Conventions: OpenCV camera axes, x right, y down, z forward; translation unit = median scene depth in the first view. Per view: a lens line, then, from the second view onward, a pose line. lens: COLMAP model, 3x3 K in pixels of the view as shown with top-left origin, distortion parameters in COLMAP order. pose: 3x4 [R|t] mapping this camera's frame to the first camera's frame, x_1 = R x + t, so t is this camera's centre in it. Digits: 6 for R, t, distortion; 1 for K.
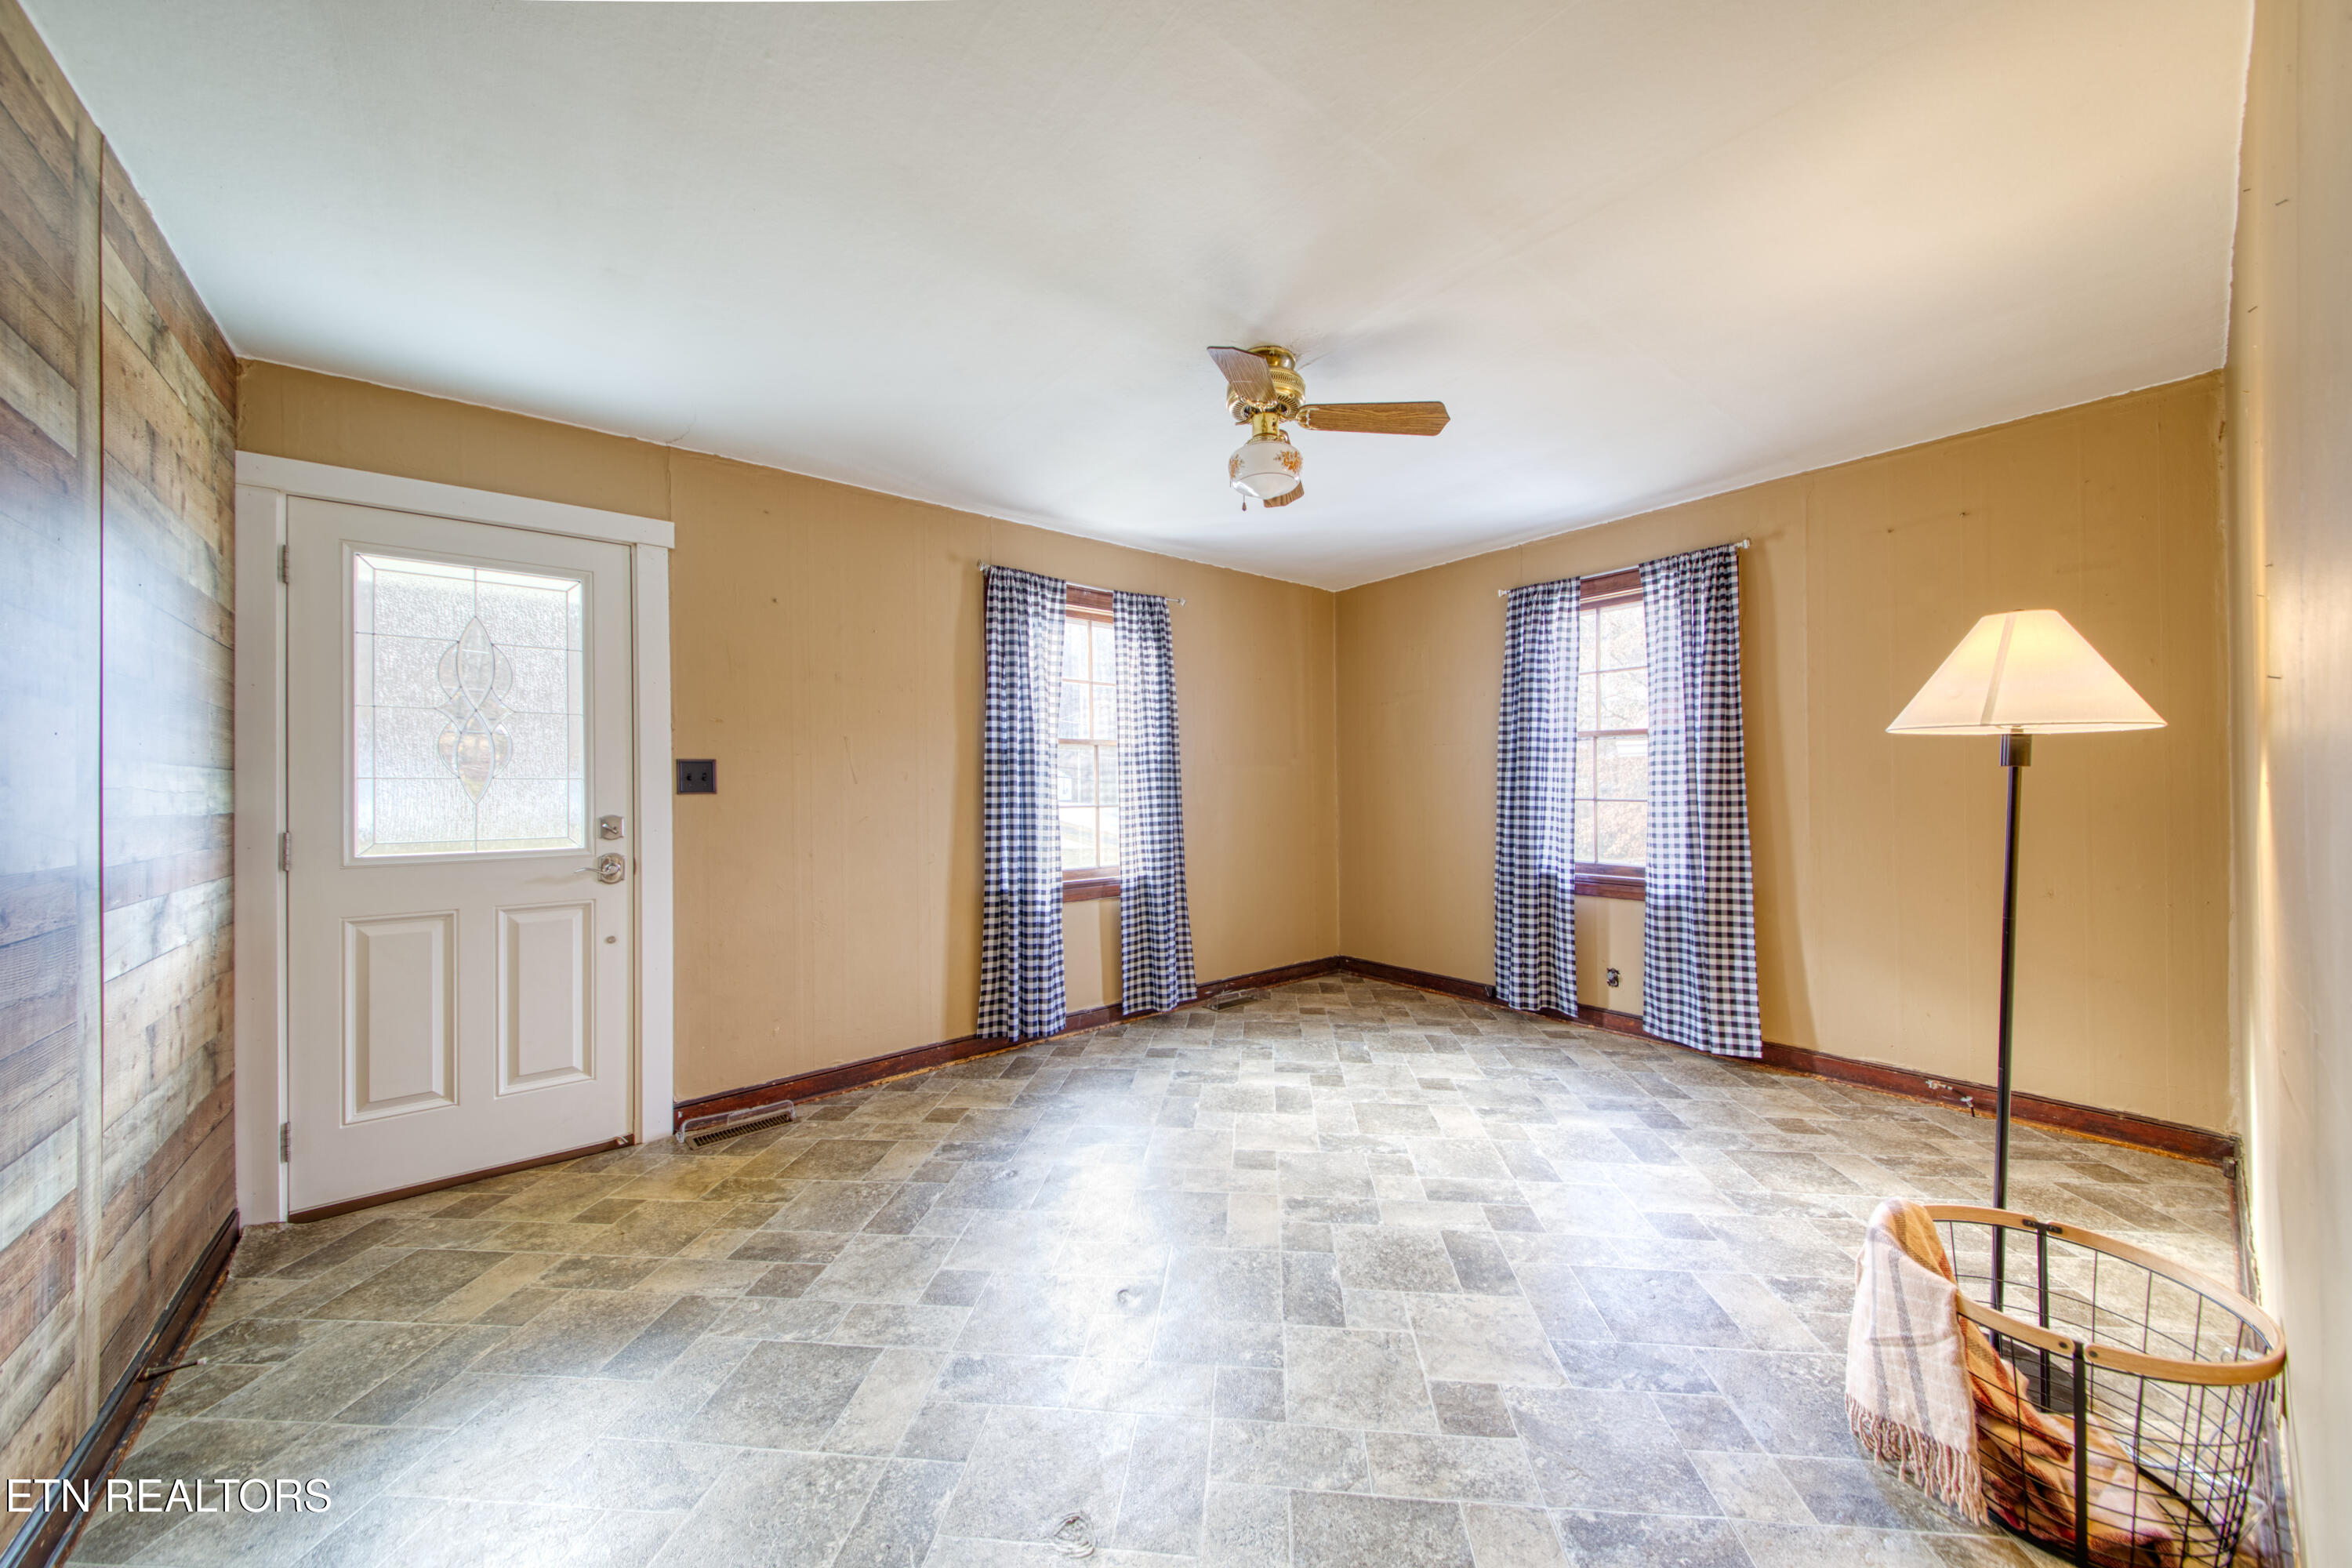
lens RADIAL K [[839.9, 0, 1184.9], [0, 839.9, 782.4], [0, 0, 1]] dist [-0.002758, -0.000325]
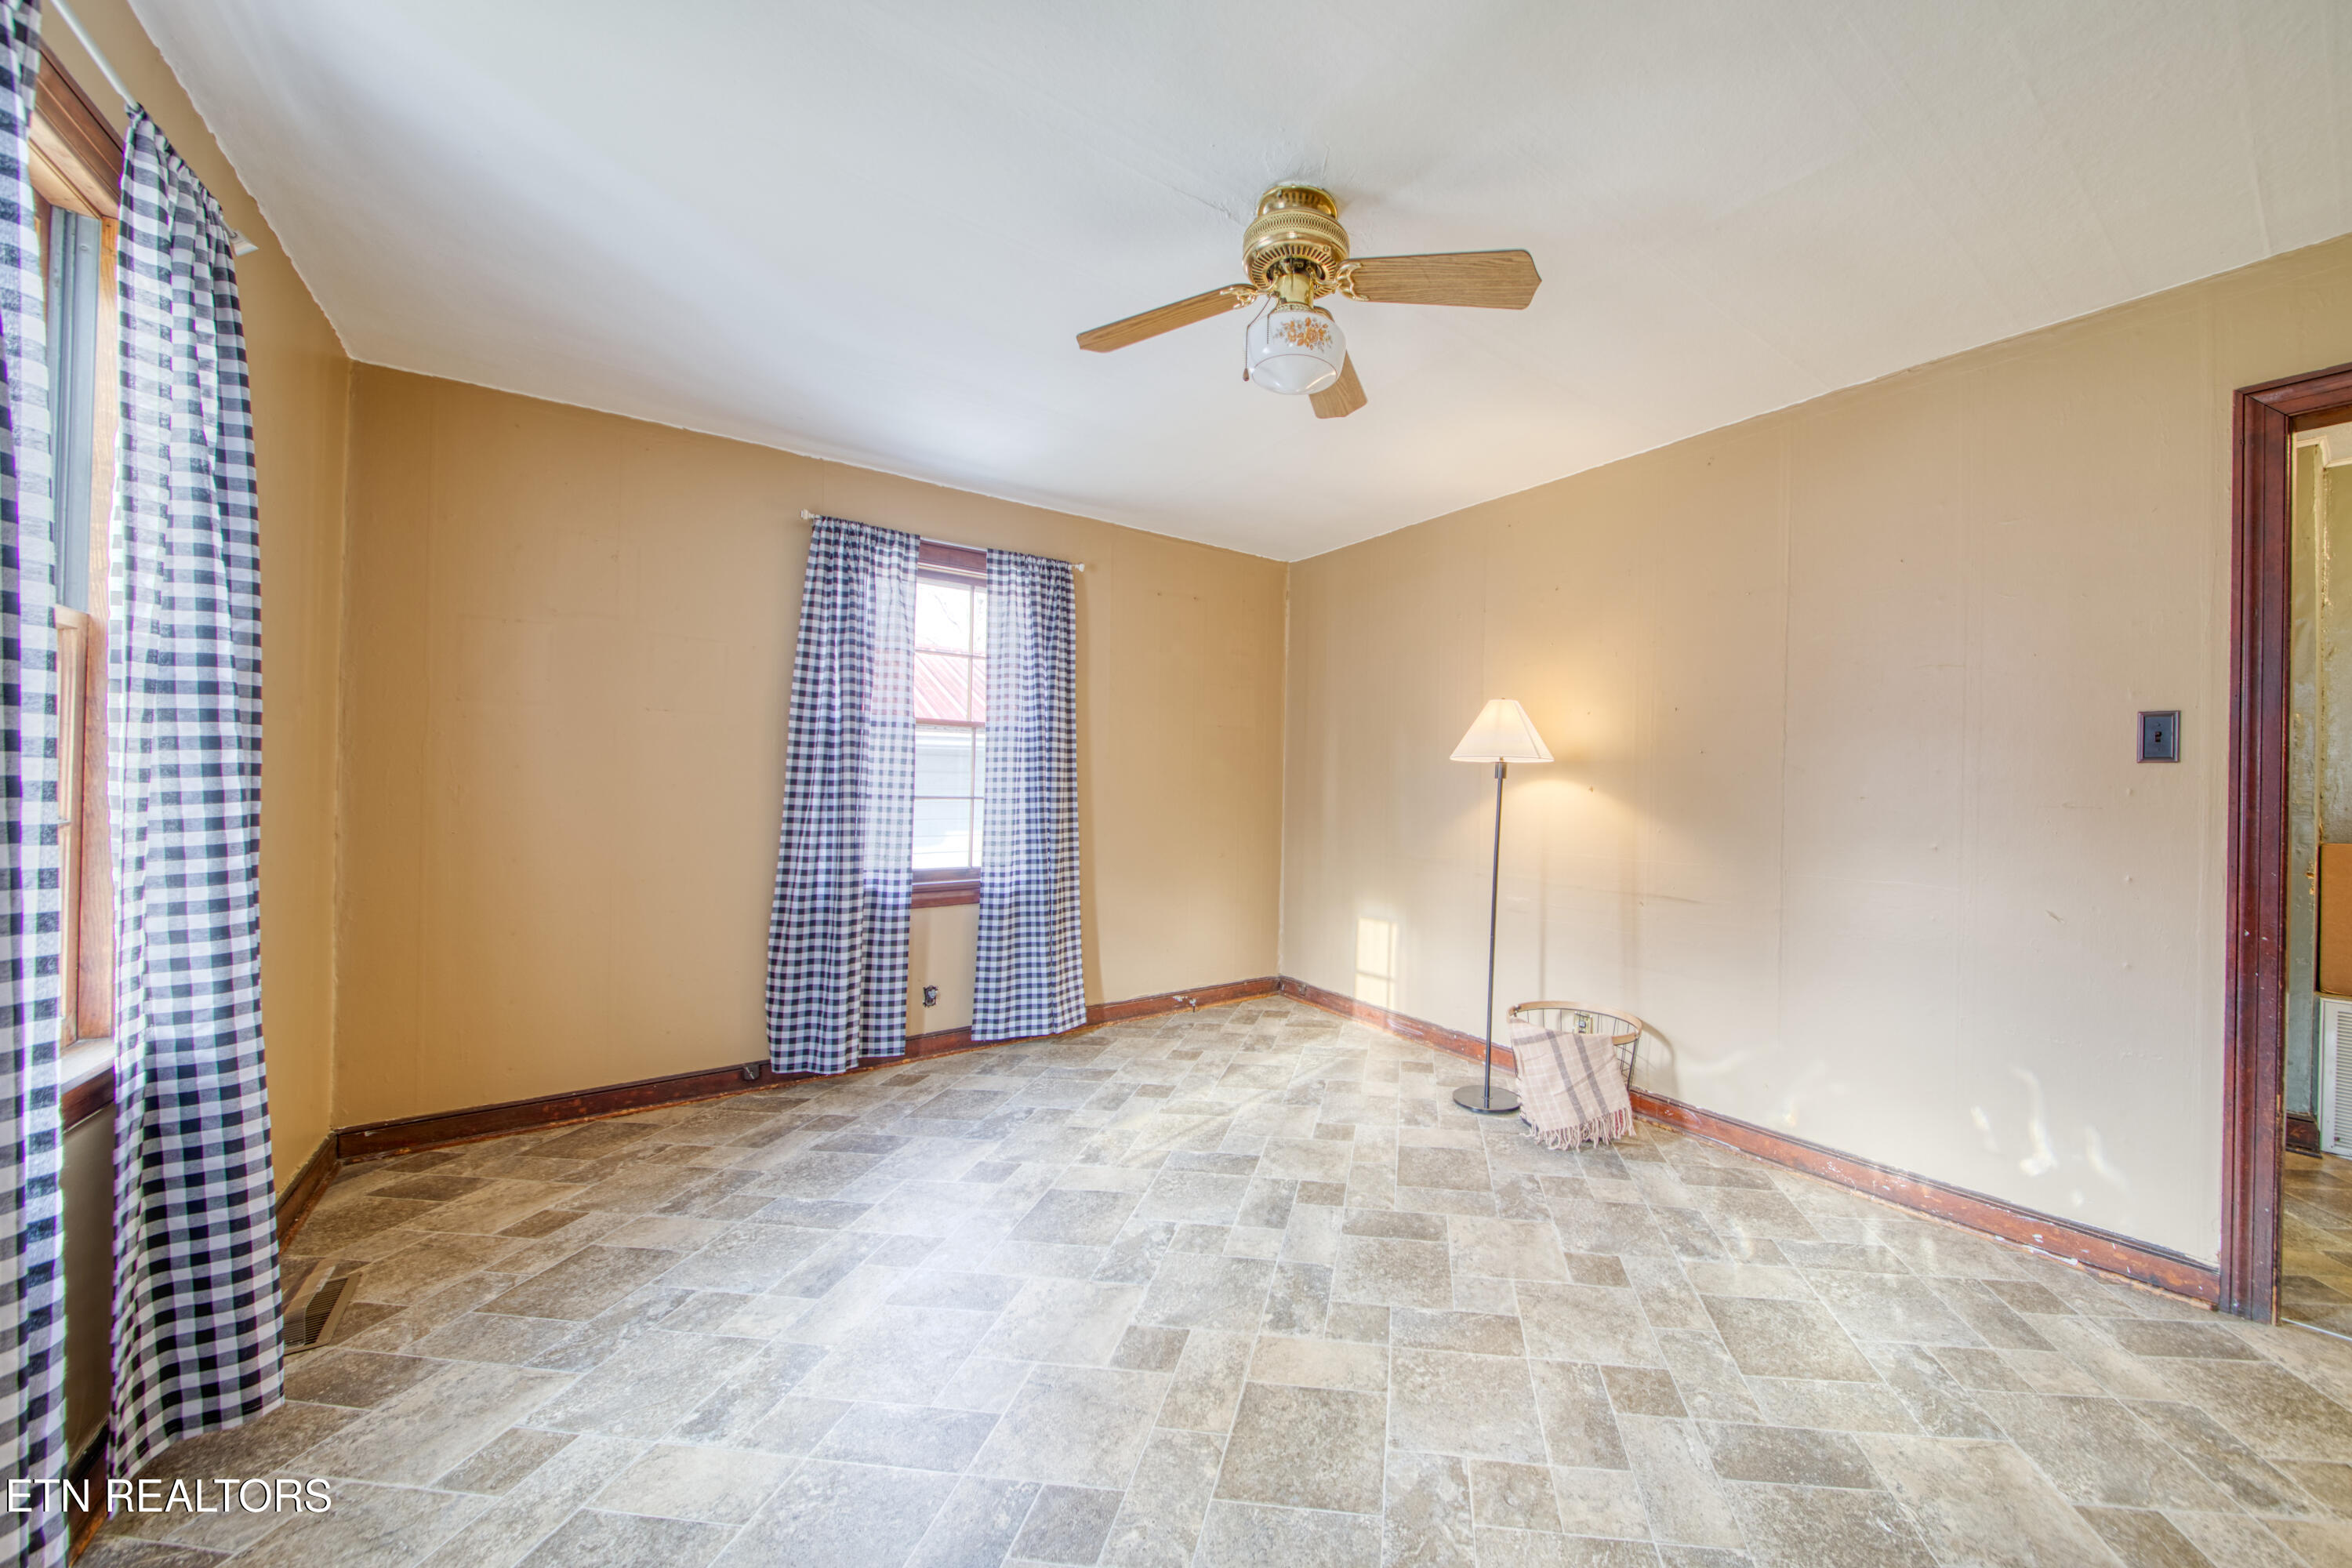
lens RADIAL K [[839.9, 0, 1325.9], [0, 839.9, 786.4], [0, 0, 1]] dist [-0.002758, -0.000325]
pose [[-0.032374, 0.006270, 0.999456, -0.413872], [-0.018576, 0.999804, -0.006874, 0.008270], [-0.999303, -0.018788, -0.032251, 0.637364]]
